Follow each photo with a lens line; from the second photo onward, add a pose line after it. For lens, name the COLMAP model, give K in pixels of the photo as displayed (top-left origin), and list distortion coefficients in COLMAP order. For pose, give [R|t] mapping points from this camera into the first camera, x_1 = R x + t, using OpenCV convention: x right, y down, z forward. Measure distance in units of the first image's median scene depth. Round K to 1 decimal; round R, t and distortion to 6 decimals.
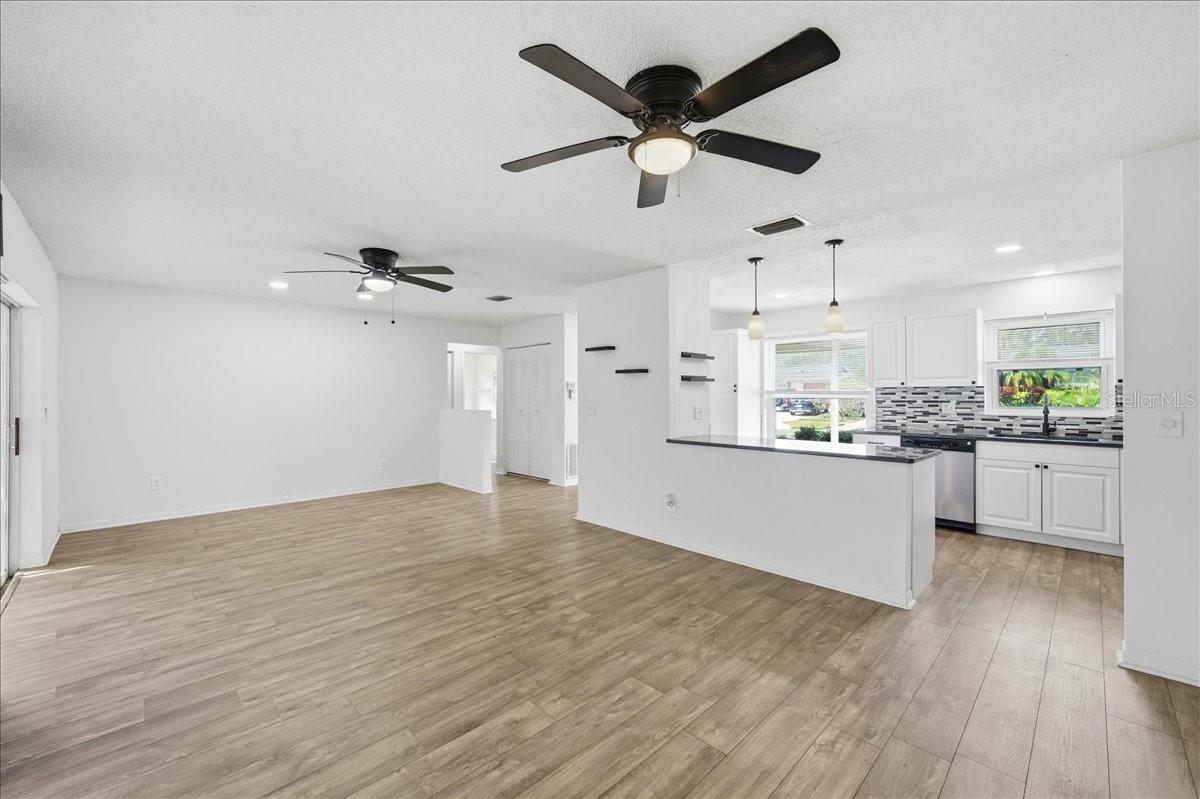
lens RADIAL K [[497.0, 0, 602.8], [0, 497.0, 394.2], [0, 0, 1]] dist [-0.002521, -0.000054]
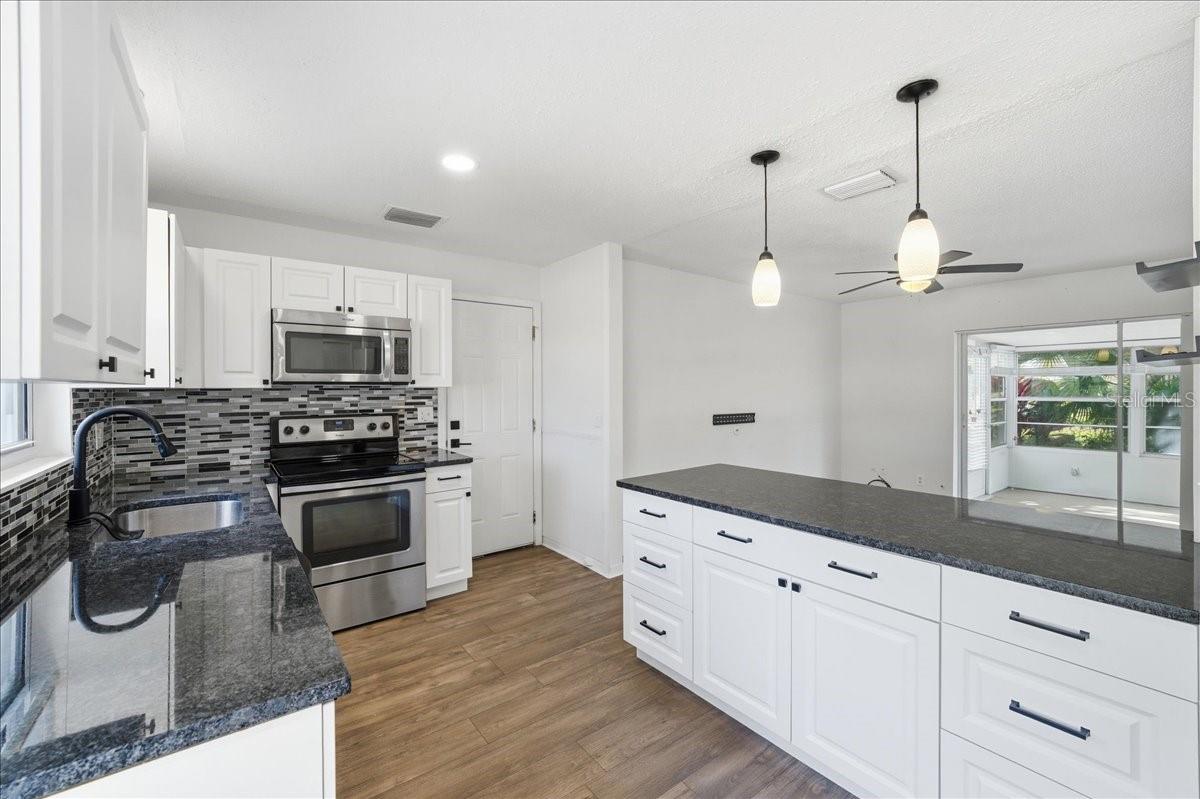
lens RADIAL K [[497.0, 0, 602.8], [0, 497.0, 394.2], [0, 0, 1]] dist [-0.002521, -0.000054]
pose [[-0.990976, 0.002414, 0.134020, 0.594234], [0.003334, 0.999972, 0.006643, -0.016841], [-0.134000, 0.007030, -0.990956, 1.672270]]
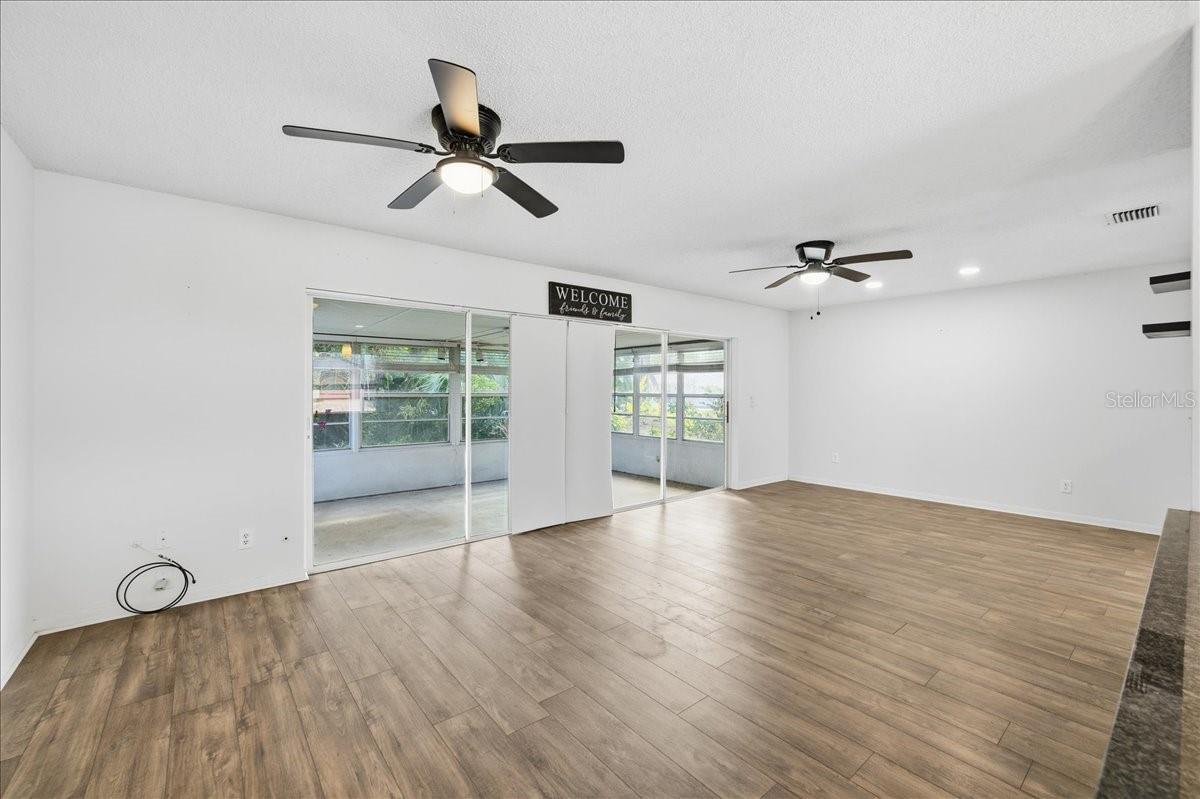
lens RADIAL K [[497.0, 0, 602.8], [0, 497.0, 394.2], [0, 0, 1]] dist [-0.002521, -0.000054]
pose [[-0.097766, 0.009401, -0.995165, 0.629916], [-0.002004, 0.999951, 0.009643, 0.003217], [0.995207, 0.002937, -0.097743, 0.728671]]
